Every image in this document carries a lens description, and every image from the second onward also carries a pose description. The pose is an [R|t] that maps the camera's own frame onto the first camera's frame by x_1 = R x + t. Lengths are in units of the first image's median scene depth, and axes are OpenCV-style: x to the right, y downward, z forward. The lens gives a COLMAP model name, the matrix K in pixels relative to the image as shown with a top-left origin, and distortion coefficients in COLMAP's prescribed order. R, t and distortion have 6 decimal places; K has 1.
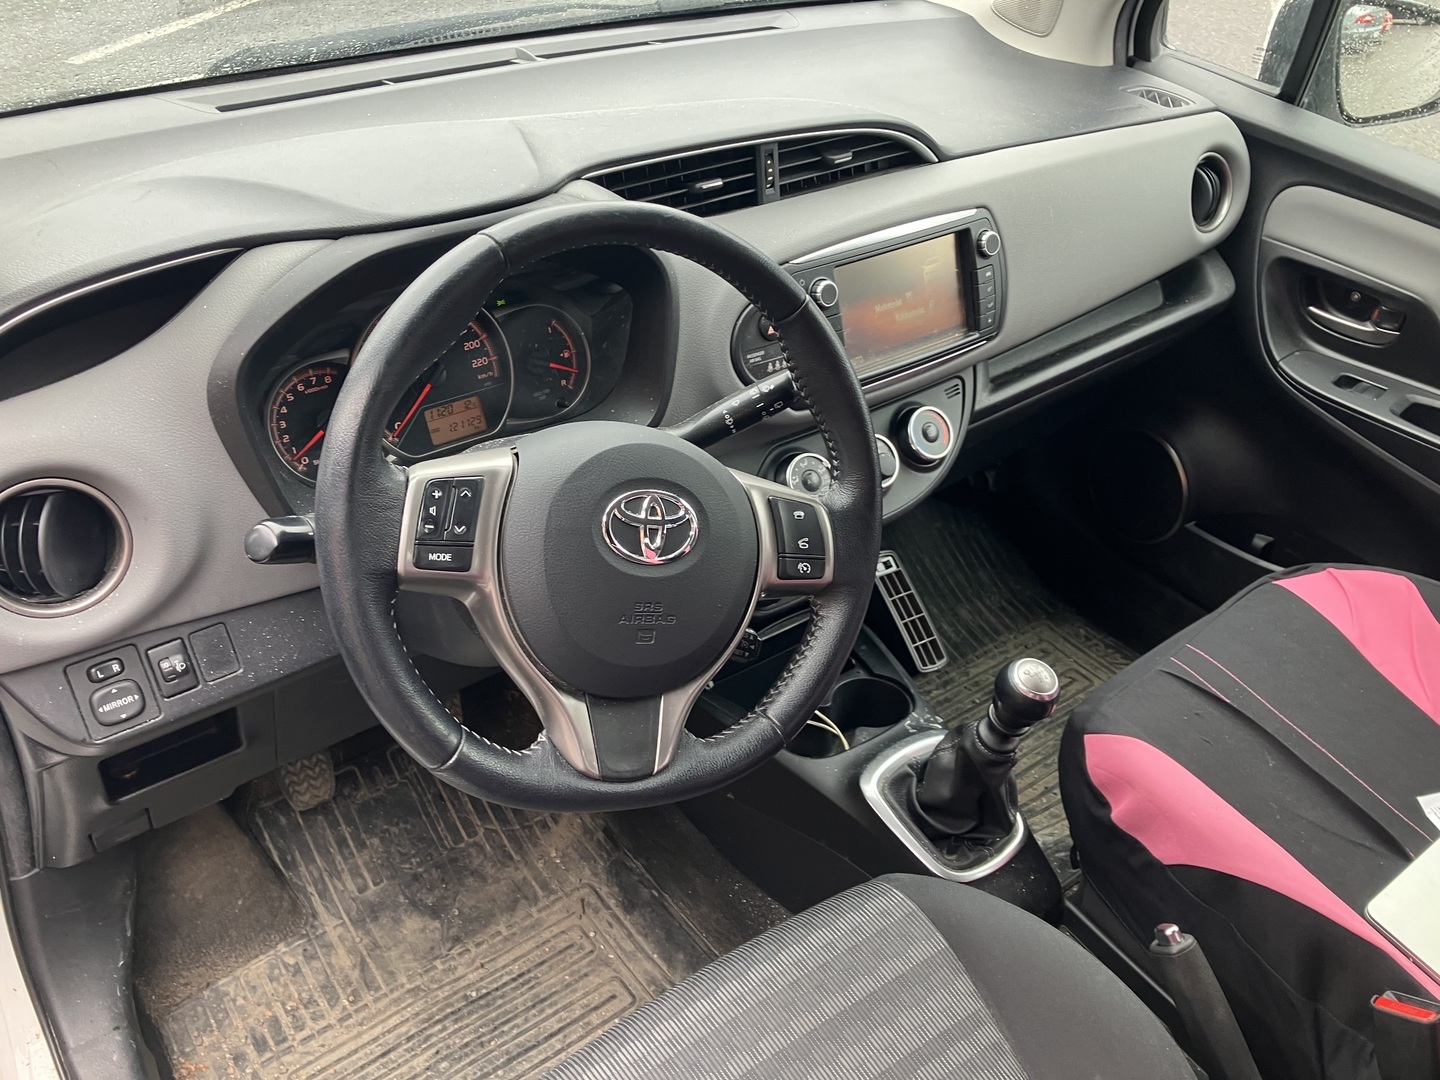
lens RADIAL K [[1206.5, 0, 702.3], [0, 1206.5, 533.4], [0, 0, 1]] dist [0.004199, 0.000137]
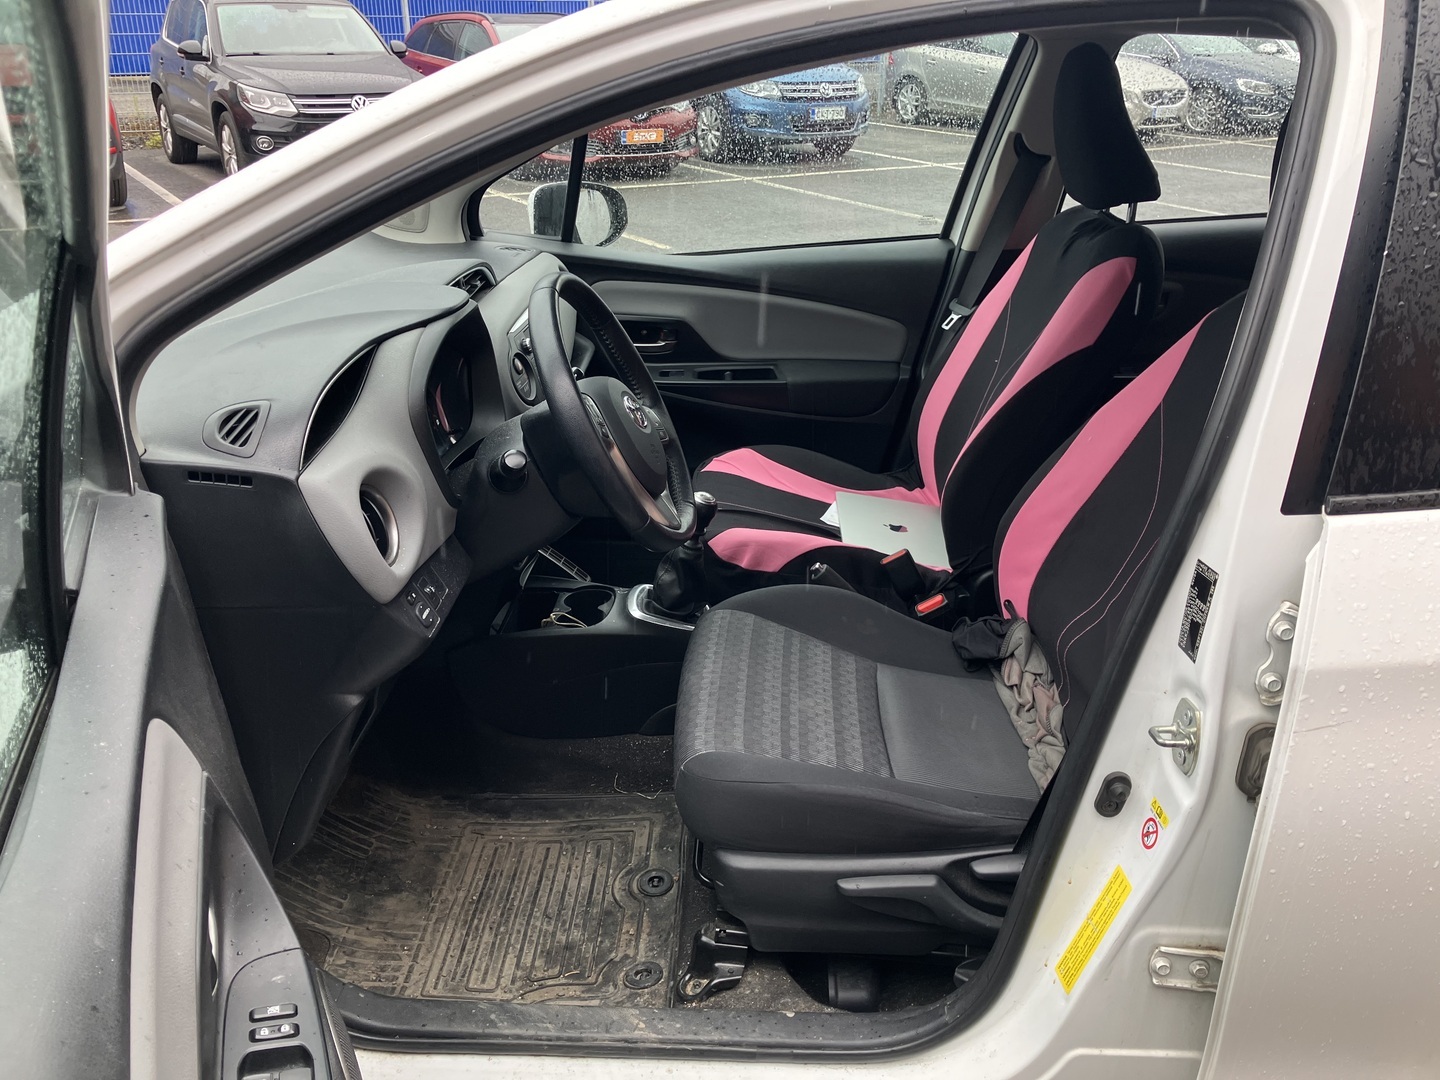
lens RADIAL K [[1206.5, 0, 702.3], [0, 1206.5, 533.4], [0, 0, 1]] dist [0.004199, 0.000137]
pose [[0.632357, -0.321379, 0.704868, -0.860738], [0.462287, 0.886669, -0.010461, 0.148693], [-0.621623, 0.332466, 0.709261, -0.271814]]
